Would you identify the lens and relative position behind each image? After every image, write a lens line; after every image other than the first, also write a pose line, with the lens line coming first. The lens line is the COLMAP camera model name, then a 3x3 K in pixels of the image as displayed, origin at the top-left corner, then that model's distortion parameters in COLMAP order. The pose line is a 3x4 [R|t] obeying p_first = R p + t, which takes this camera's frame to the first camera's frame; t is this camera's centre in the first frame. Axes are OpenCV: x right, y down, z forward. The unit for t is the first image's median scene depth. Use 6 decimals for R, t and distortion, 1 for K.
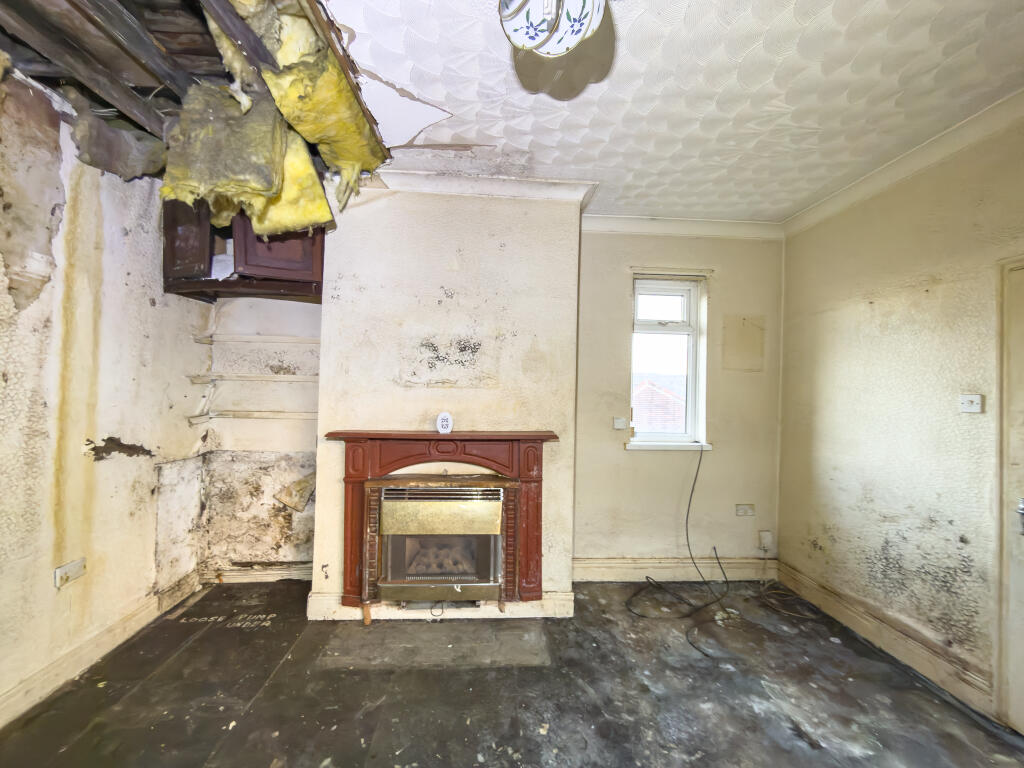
lens RADIAL K [[405.5, 0, 503.1], [0, 405.5, 386.0], [0, 0, 1]] dist [-0.002481, 0.000121]
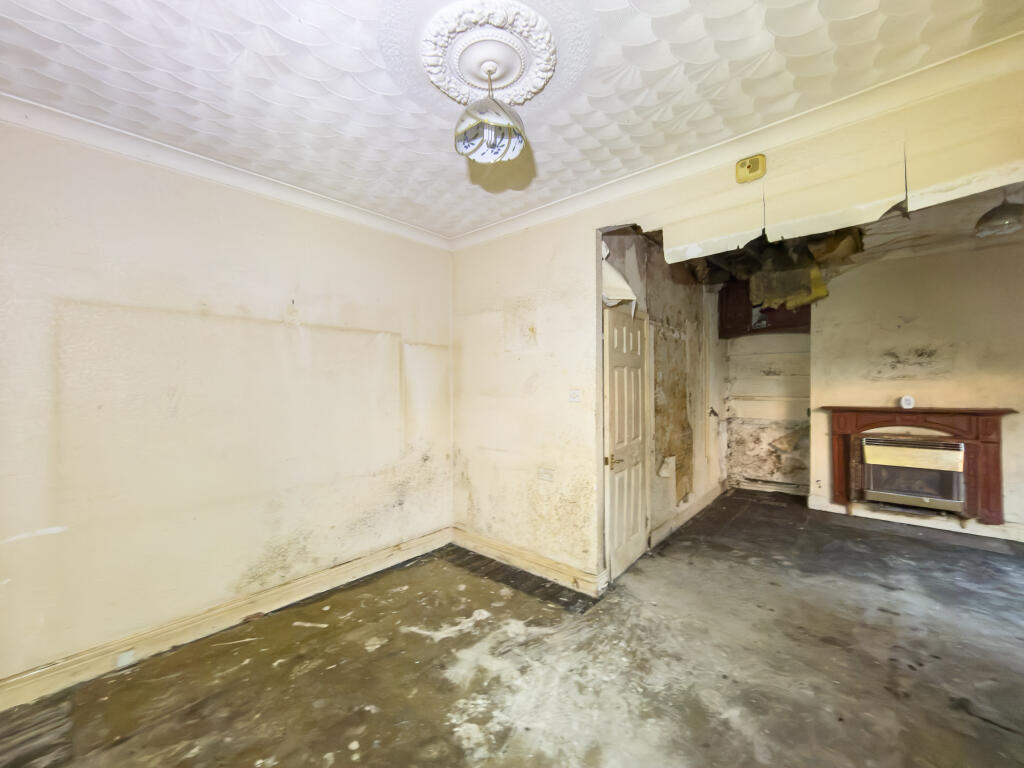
lens RADIAL K [[401.6, 0, 524.8], [0, 401.6, 386.0], [0, 0, 1]] dist [-0.001153, -0.000001]
pose [[0.727453, -0.024063, -0.685736, -0.149551], [0.034099, 0.999418, 0.001102, -0.024900], [0.685310, -0.024185, 0.727850, -1.161875]]
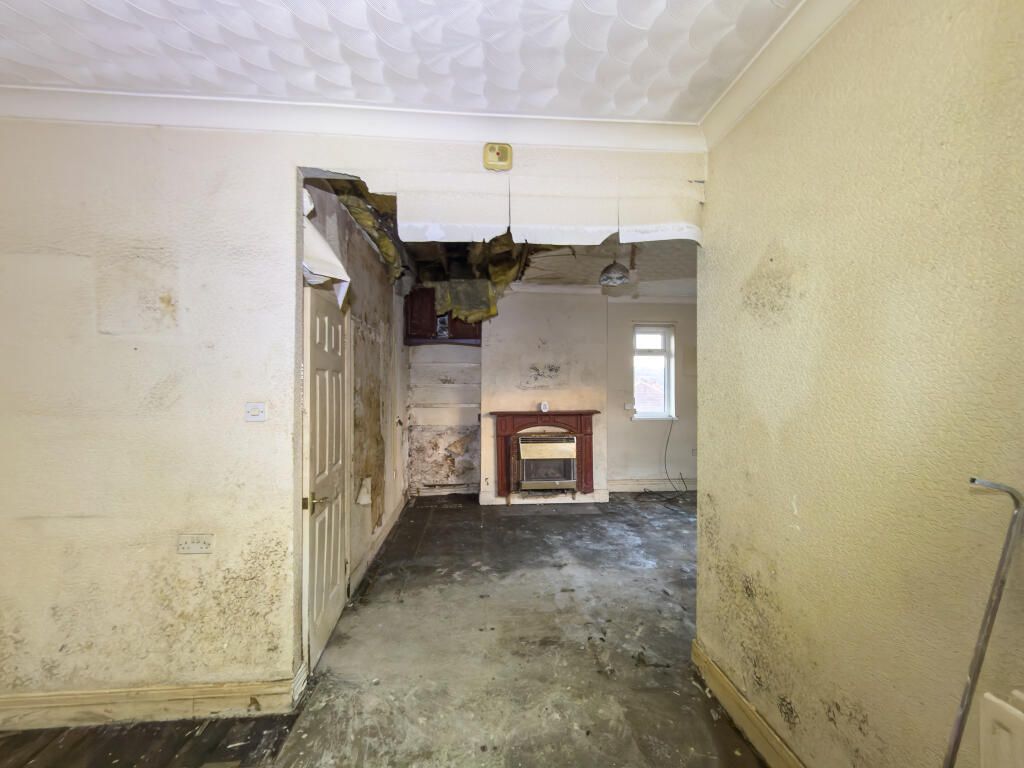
lens RADIAL K [[405.5, 0, 503.1], [0, 405.5, 386.0], [0, 0, 1]] dist [-0.002481, 0.000121]
pose [[0.999627, -0.021164, 0.017268, -0.372479], [0.021011, 0.999739, 0.009001, -0.034550], [-0.017454, -0.008635, 0.999810, -0.996319]]
